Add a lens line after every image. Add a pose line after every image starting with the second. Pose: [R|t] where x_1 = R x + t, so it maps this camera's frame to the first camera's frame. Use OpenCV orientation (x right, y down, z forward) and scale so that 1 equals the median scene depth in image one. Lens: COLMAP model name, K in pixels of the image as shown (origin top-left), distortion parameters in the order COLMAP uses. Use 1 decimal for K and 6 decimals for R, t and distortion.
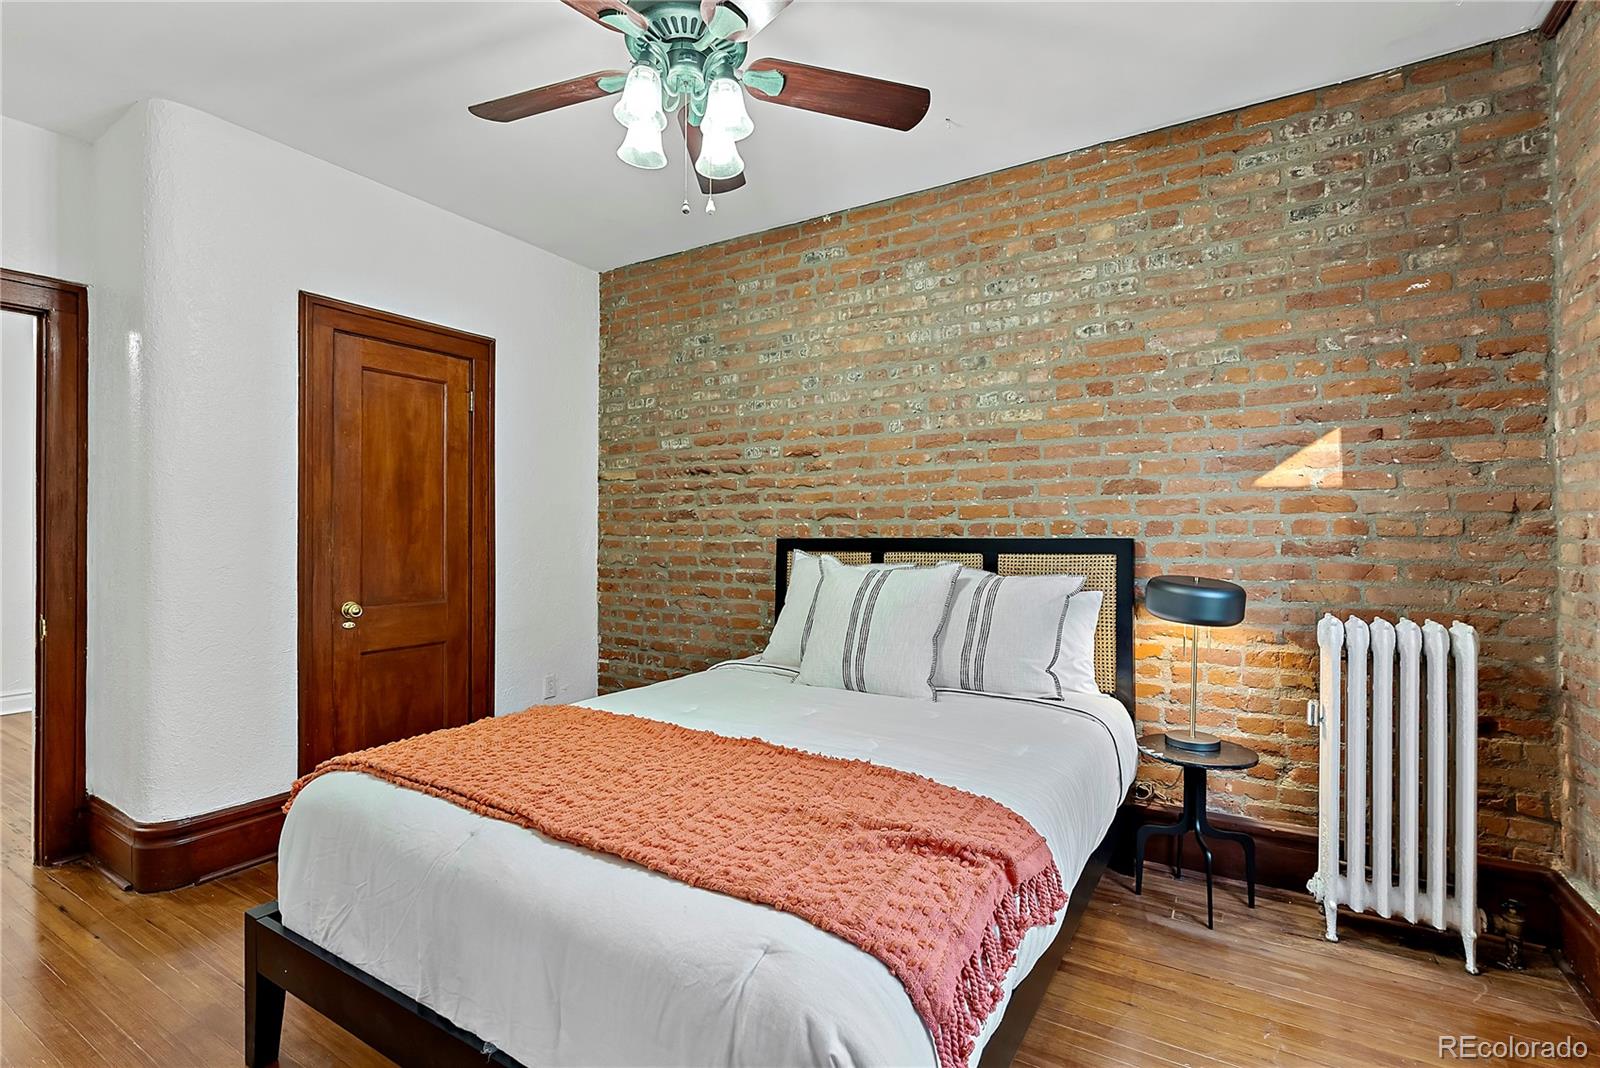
lens RADIAL K [[732.9, 0, 801.9], [0, 732.9, 537.0], [0, 0, 1]] dist [-0.011309, 0.004935]
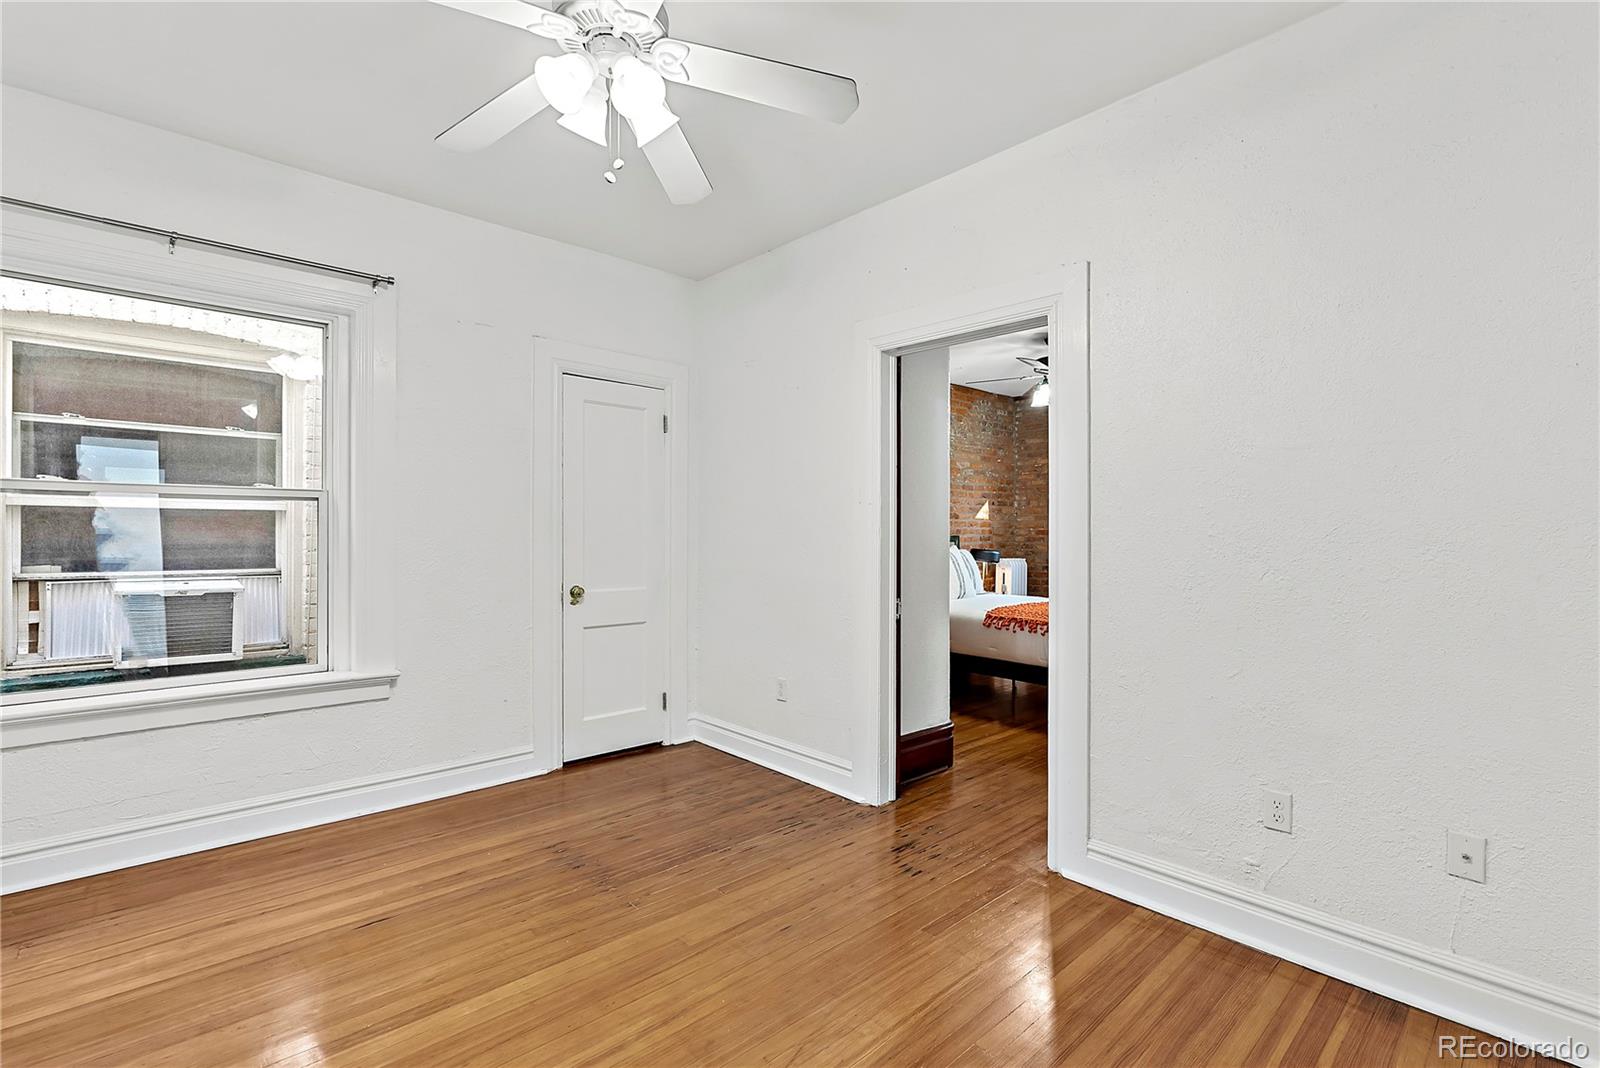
lens RADIAL K [[732.9, 0, 800.0], [0, 732.9, 532.1], [0, 0, 1]] dist [-0.011309, 0.004935]
pose [[0.282850, -0.002422, 0.959161, -1.914893], [-0.003808, 0.999986, 0.003648, -0.015798], [-0.959157, -0.004684, 0.282837, 0.661862]]
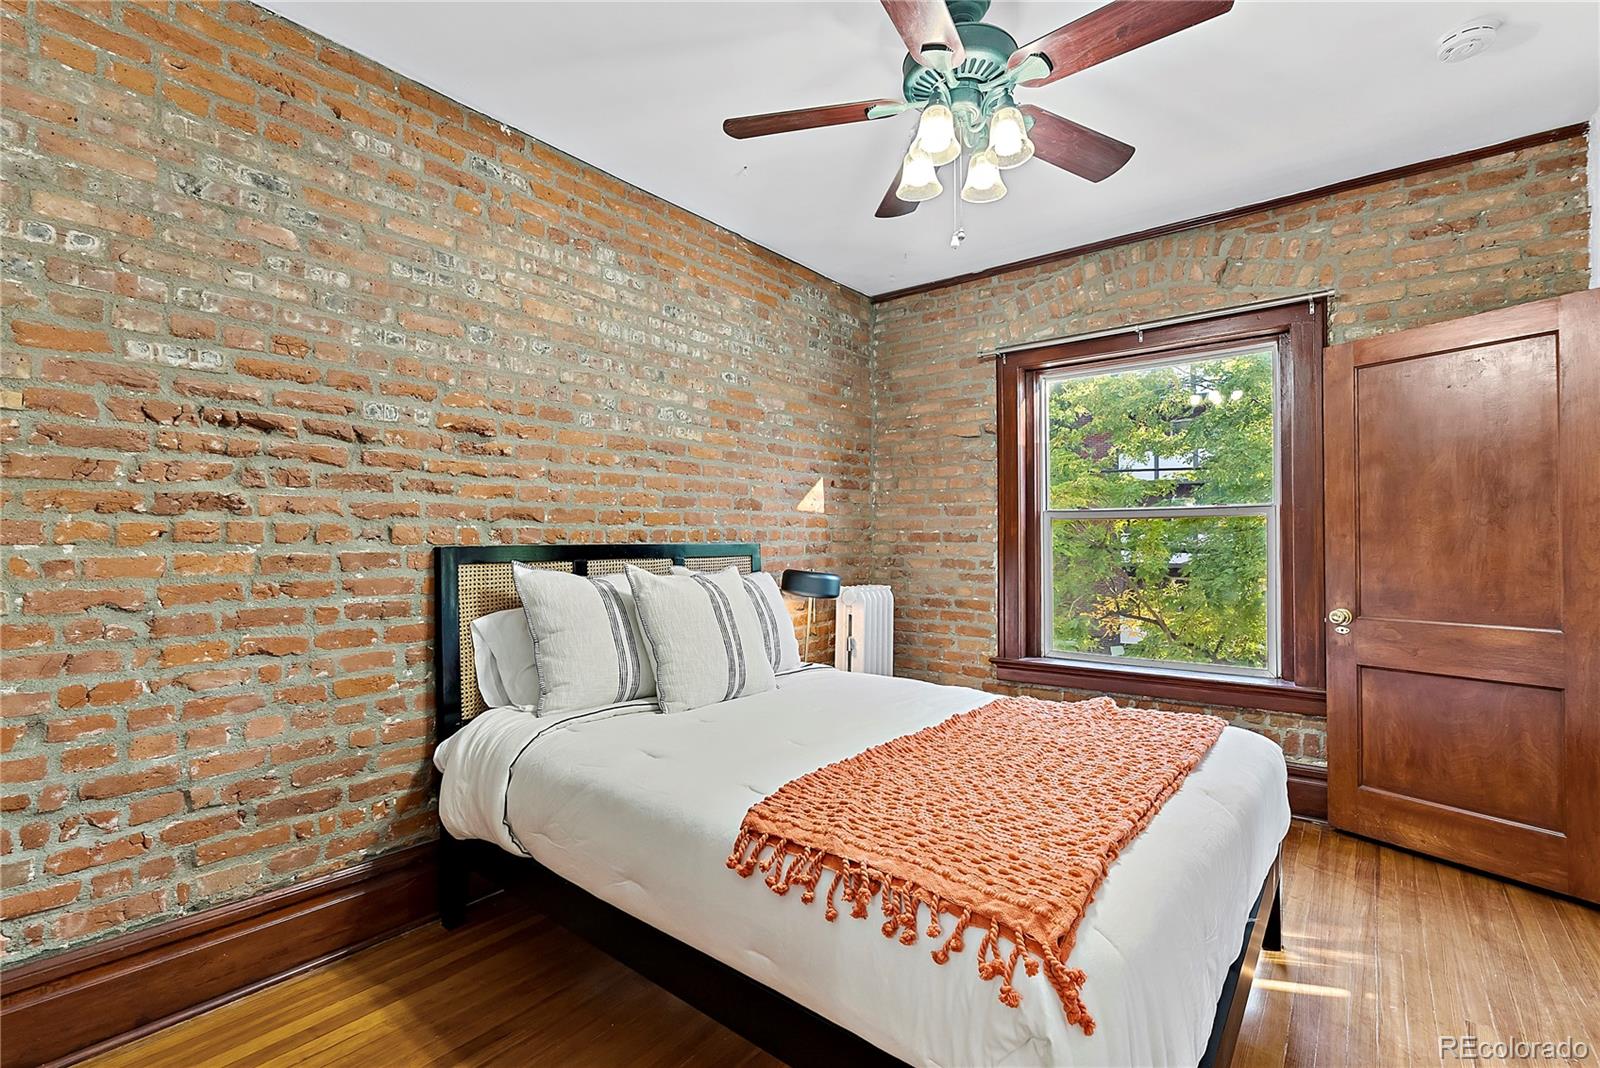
lens RADIAL K [[732.9, 0, 798.3], [0, 732.9, 527.8], [0, 0, 1]] dist [-0.011309, 0.004935]
pose [[0.123656, 0.011364, 0.992260, -0.721828], [-0.004203, 0.999931, -0.010928, -0.010648], [-0.992316, -0.002819, 0.123695, 0.633337]]
